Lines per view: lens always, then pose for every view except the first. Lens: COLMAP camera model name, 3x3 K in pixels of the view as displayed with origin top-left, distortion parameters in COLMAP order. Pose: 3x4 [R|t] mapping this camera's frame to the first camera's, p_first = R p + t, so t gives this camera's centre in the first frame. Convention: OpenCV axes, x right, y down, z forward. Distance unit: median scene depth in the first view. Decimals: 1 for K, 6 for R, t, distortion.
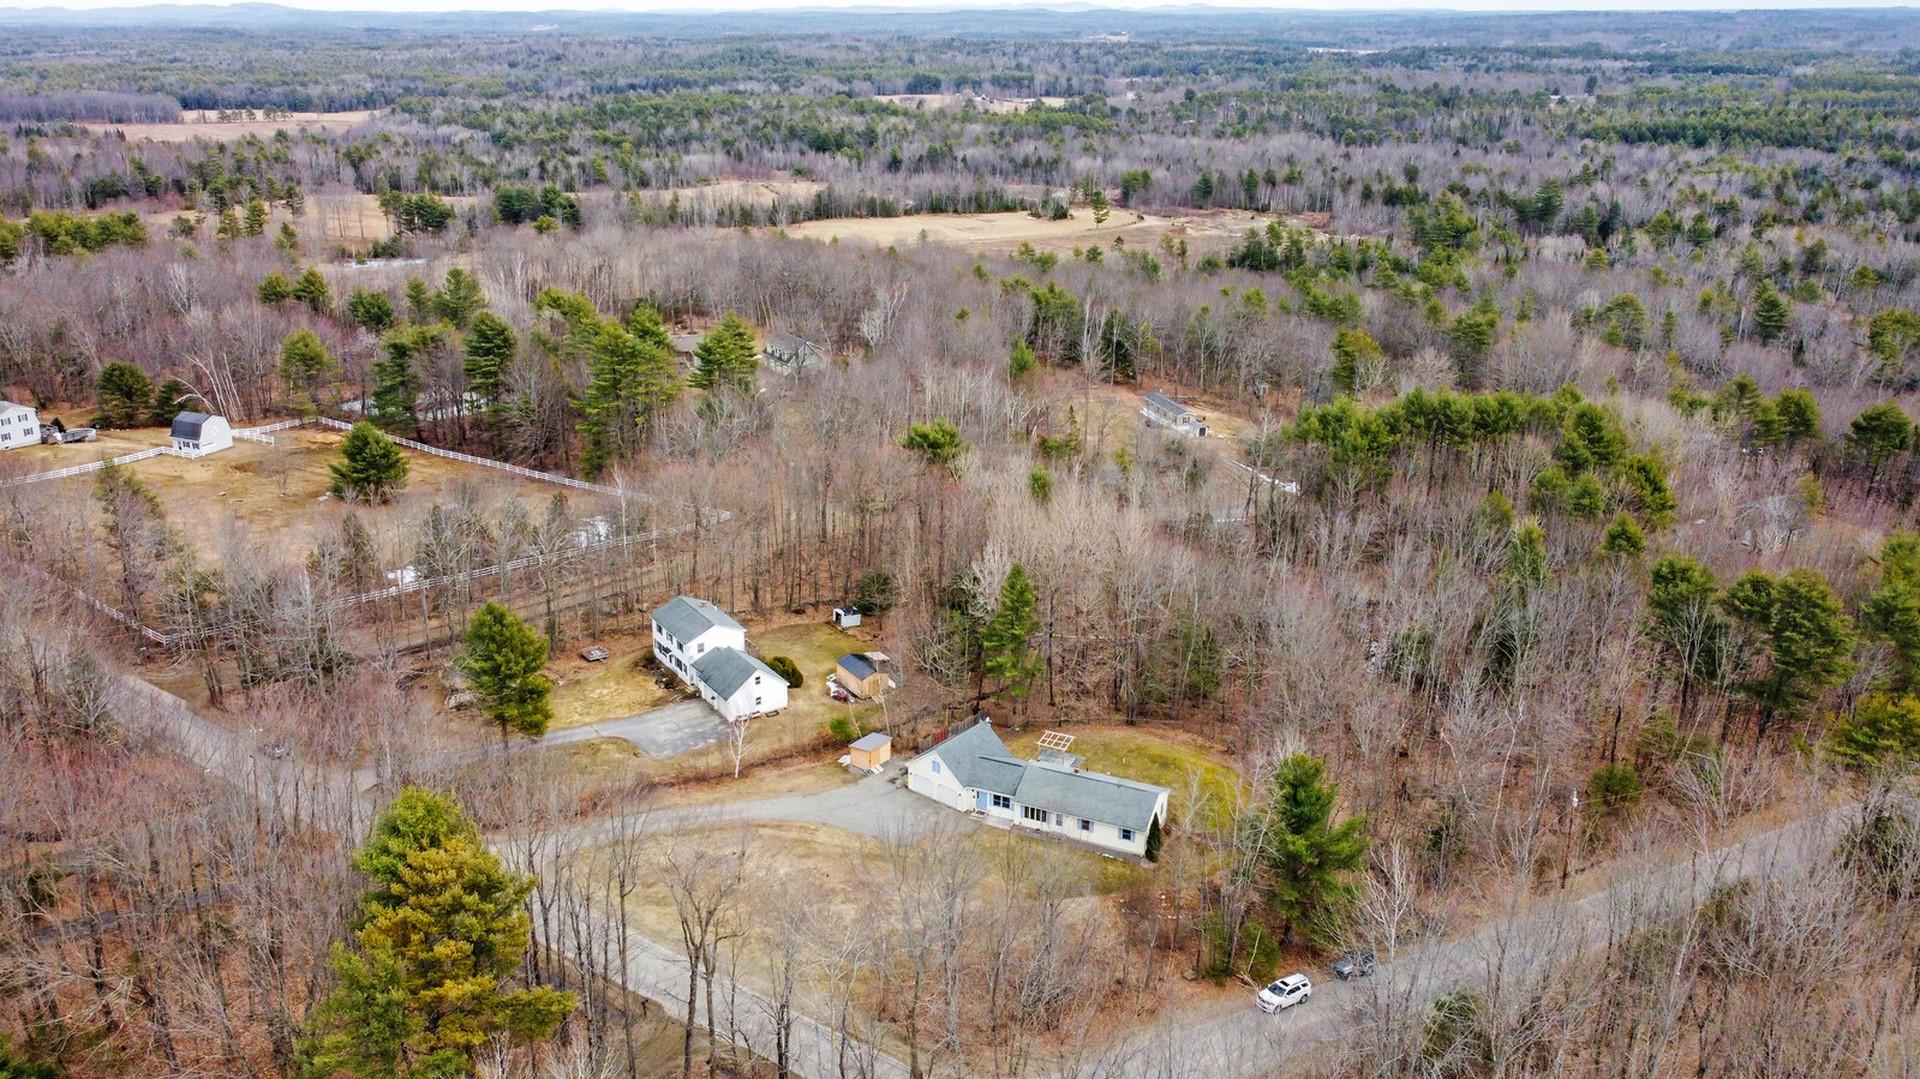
lens RADIAL K [[1386.1, 0, 959.5], [0, 1386.1, 543.2], [0, 0, 1]] dist [0.021395, -0.004712]
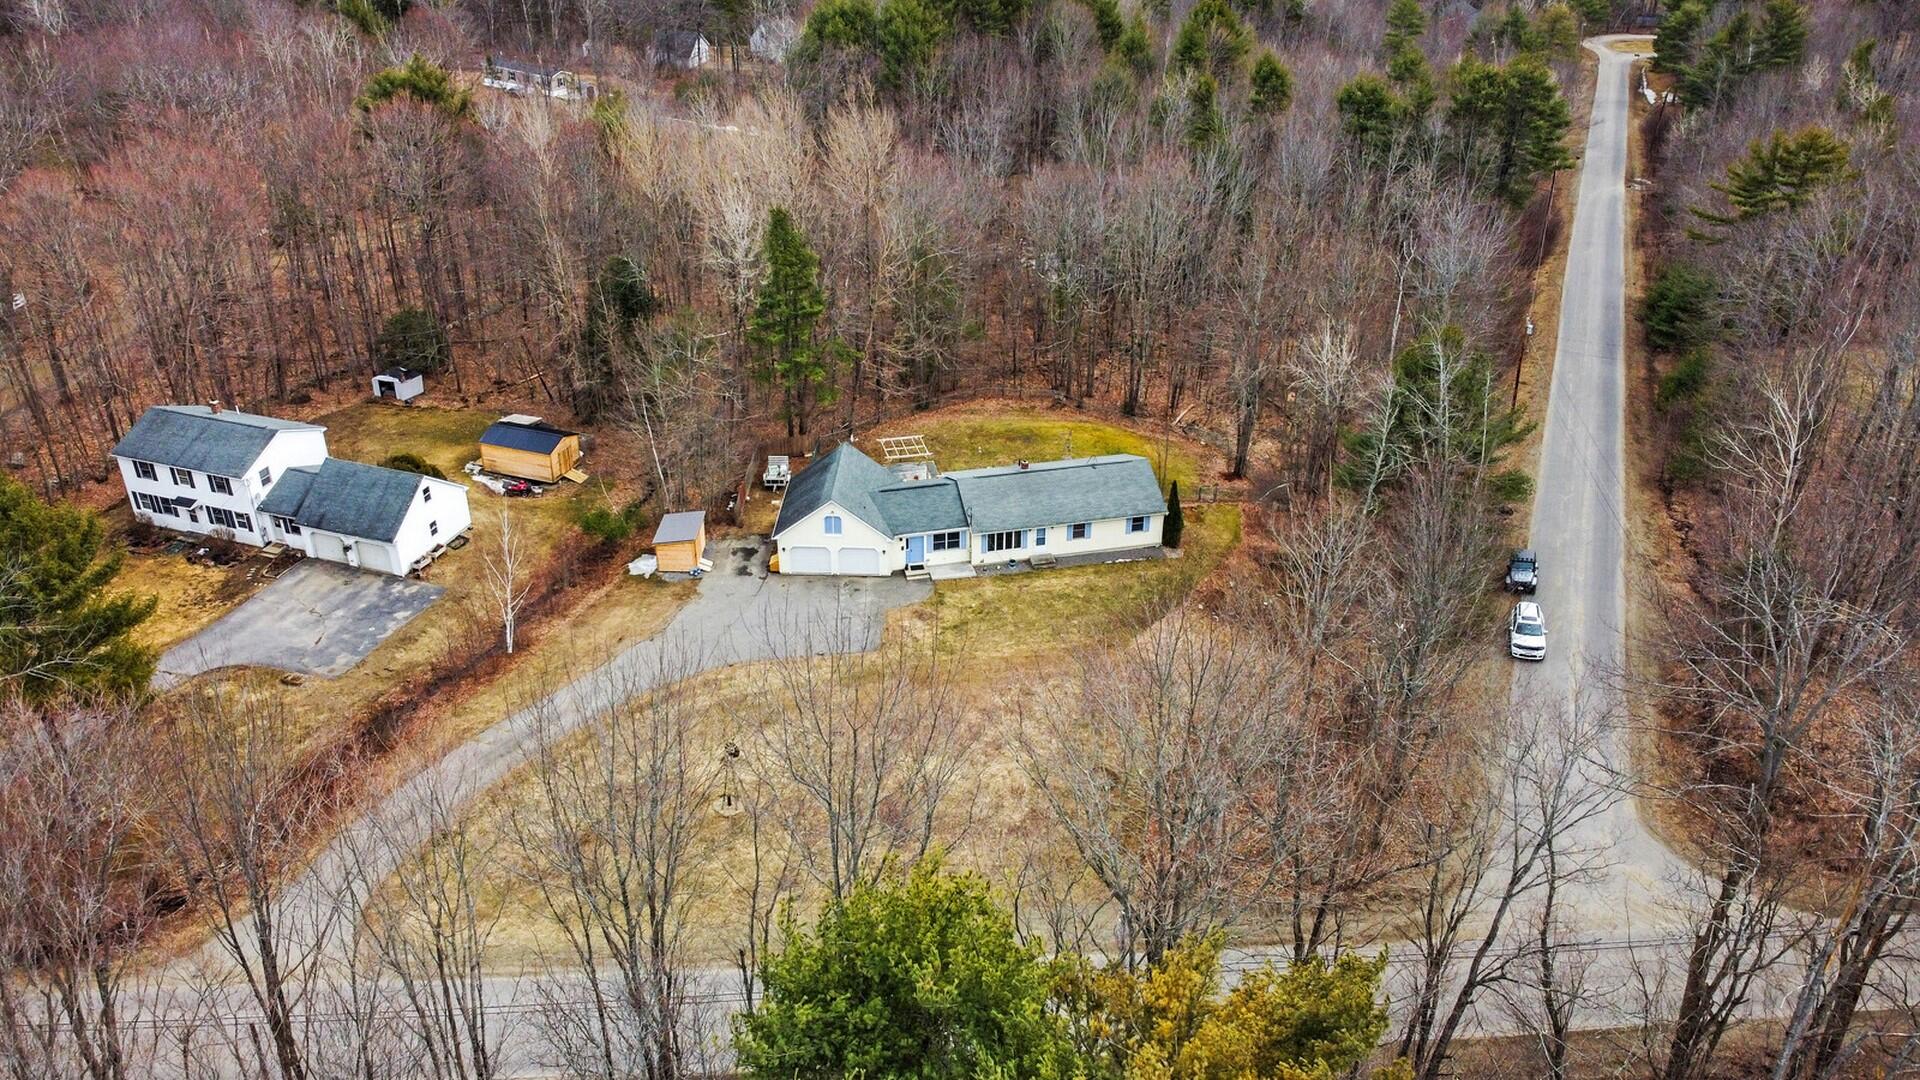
lens RADIAL K [[1386.1, 0, 955.2], [0, 1386.1, 540.9], [0, 0, 1]] dist [0.021395, -0.004712]
pose [[0.797367, -0.308641, 0.518600, -0.276360], [0.206688, 0.947022, 0.245824, 0.020782], [-0.566997, -0.088824, 0.818917, 0.400933]]
